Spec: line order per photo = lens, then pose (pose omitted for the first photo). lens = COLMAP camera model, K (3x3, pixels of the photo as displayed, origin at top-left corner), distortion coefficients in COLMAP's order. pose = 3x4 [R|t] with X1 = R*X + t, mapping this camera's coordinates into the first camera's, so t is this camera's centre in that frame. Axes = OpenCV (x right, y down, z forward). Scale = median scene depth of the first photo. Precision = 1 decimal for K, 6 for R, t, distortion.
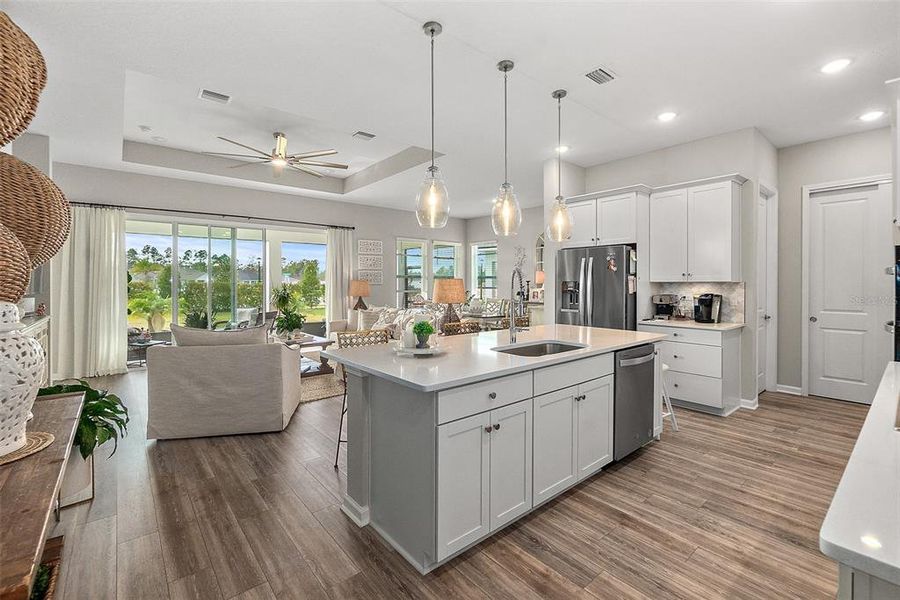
lens RADIAL K [[396.8, 0, 439.6], [0, 396.8, 287.4], [0, 0, 1]] dist [0.002097, 0.000361]
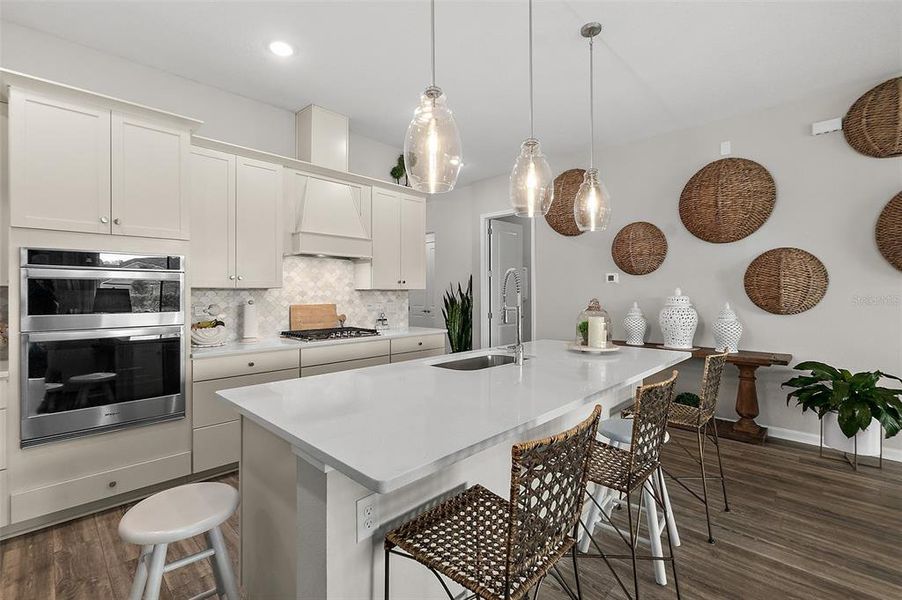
lens RADIAL K [[400.2, 0, 445.8], [0, 400.2, 291.3], [0, 0, 1]] dist [-0.000224, 0.000084]
pose [[-0.993086, 0.001679, -0.117379, 0.253792], [0.000851, 0.999974, 0.007104, -0.004974], [0.117388, 0.006955, -0.993062, 1.096955]]
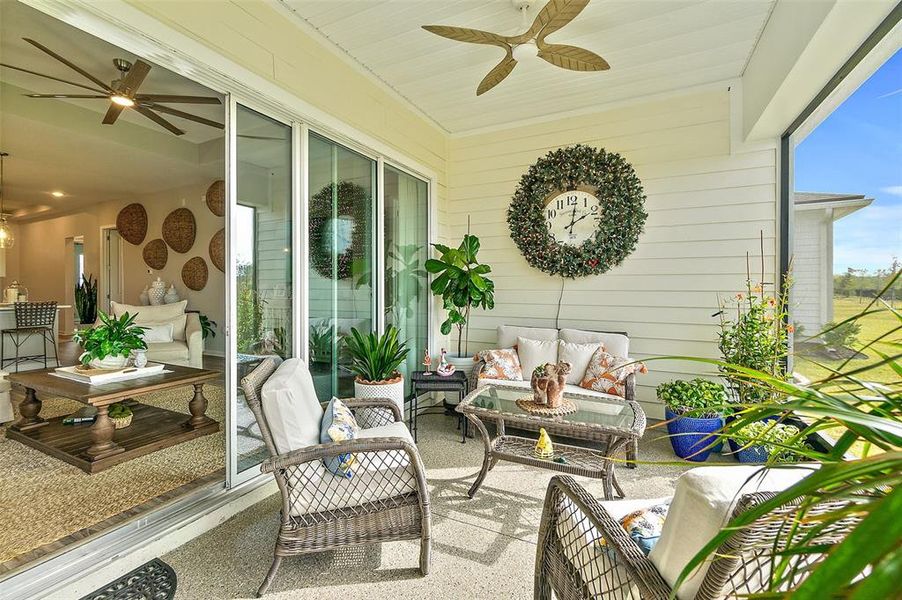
lens RADIAL K [[392.4, 0, 443.7], [0, 392.4, 294.9], [0, 0, 1]] dist [-0.002964, -0.000134]
pose [[-0.915785, 0.006774, -0.401612, -0.754139], [-0.006914, 0.999444, 0.032623, 0.006537], [0.401610, 0.032652, -0.915229, 2.161935]]
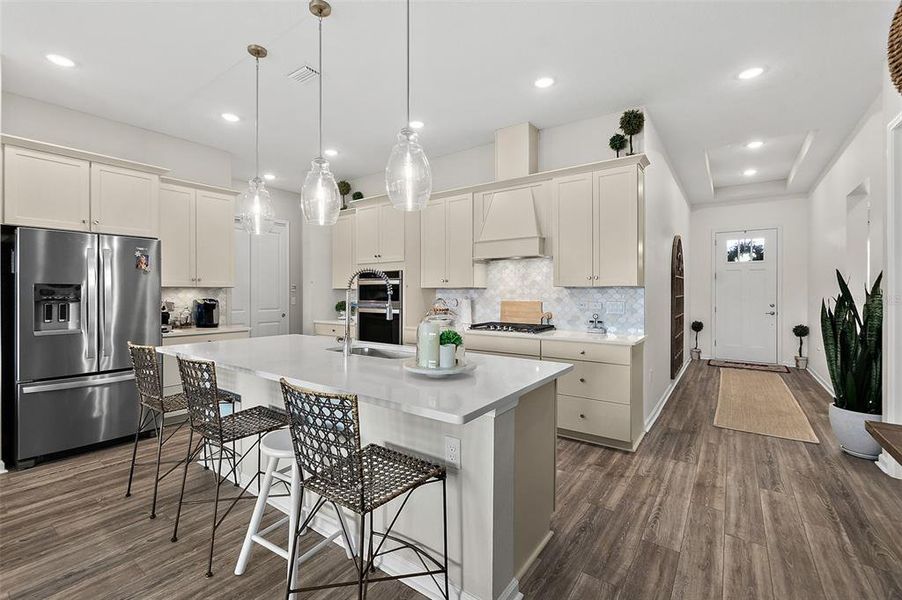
lens RADIAL K [[392.4, 0, 443.7], [0, 392.4, 294.9], [0, 0, 1]] dist [-0.002964, -0.000134]
pose [[-0.253841, -0.002705, 0.967242, -0.423760], [0.010229, 0.999933, 0.005481, 0.006855], [-0.967192, 0.011285, -0.253796, 0.634826]]
